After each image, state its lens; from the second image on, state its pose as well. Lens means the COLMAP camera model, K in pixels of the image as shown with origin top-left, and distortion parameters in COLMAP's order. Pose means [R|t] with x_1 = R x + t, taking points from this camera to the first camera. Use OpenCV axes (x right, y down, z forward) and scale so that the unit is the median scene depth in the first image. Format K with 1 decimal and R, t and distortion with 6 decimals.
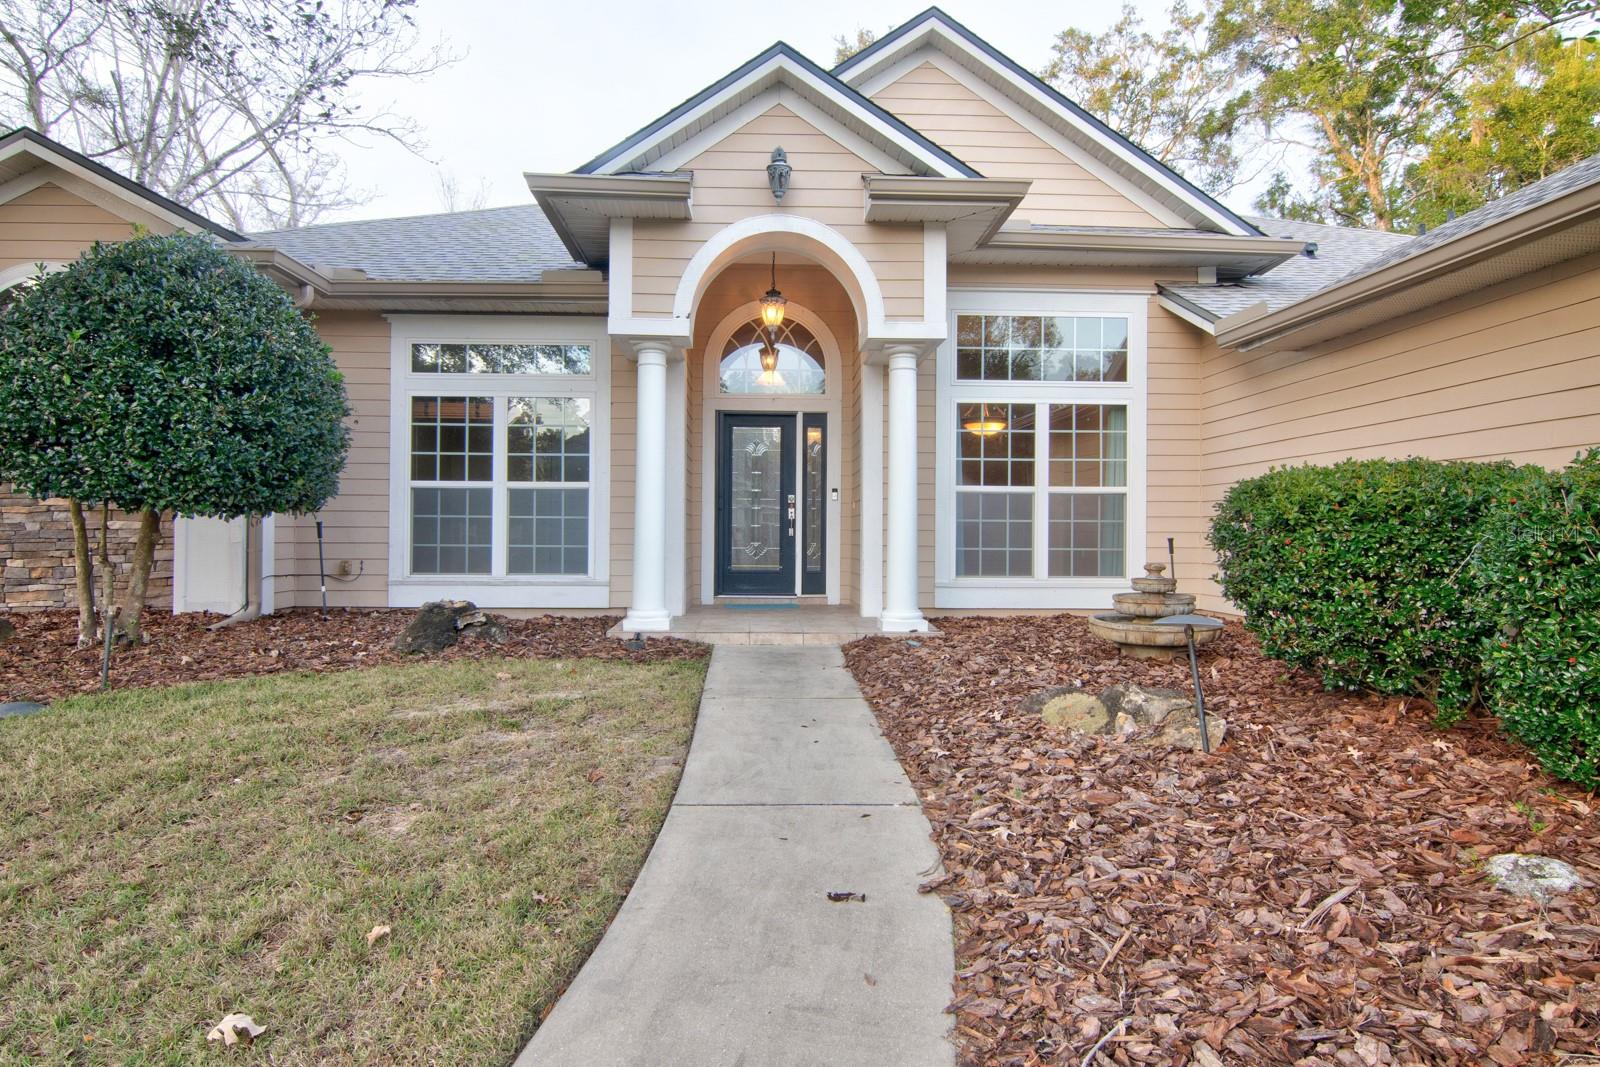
lens RADIAL K [[947.5, 0, 783.7], [0, 947.5, 539.6], [0, 0, 1]] dist [0.004476, -0.018471]
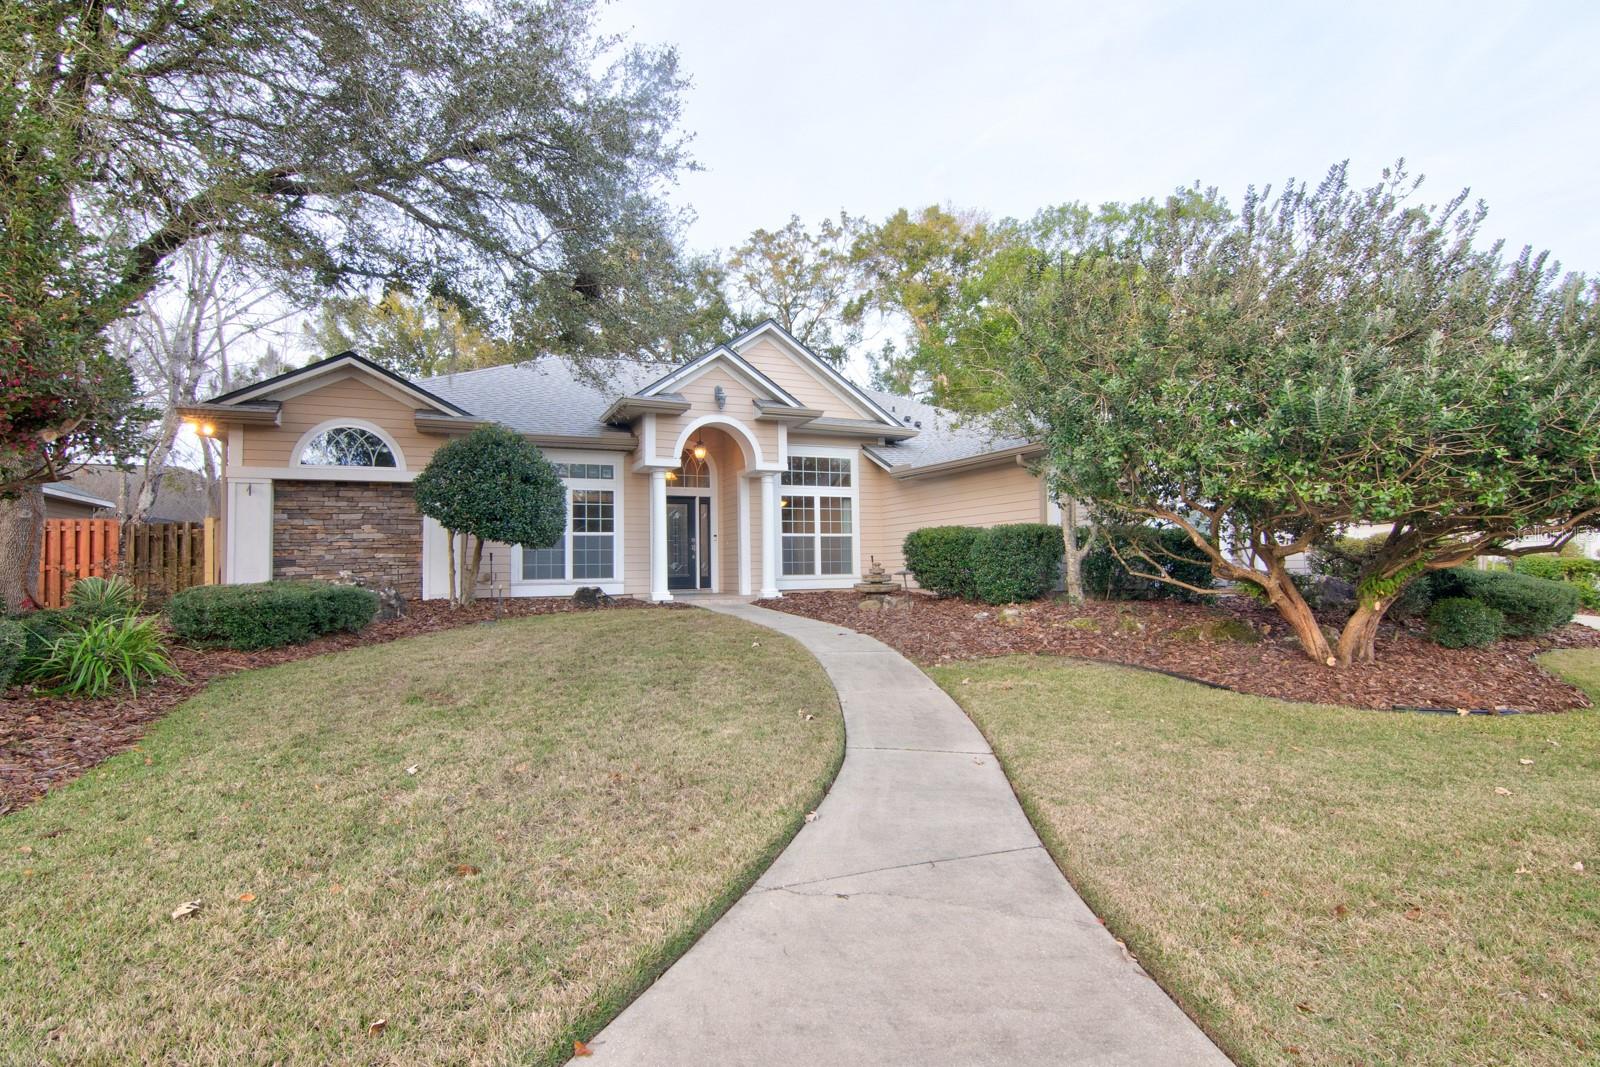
lens RADIAL K [[795.5, 0, 805.5], [0, 795.5, 534.6], [0, 0, 1]] dist [-0.003814, -0.000171]
pose [[0.927138, -0.003964, 0.374699, -0.461543], [0.023995, 0.998520, -0.048810, 0.036858], [-0.373951, 0.054245, 0.925861, -0.726084]]
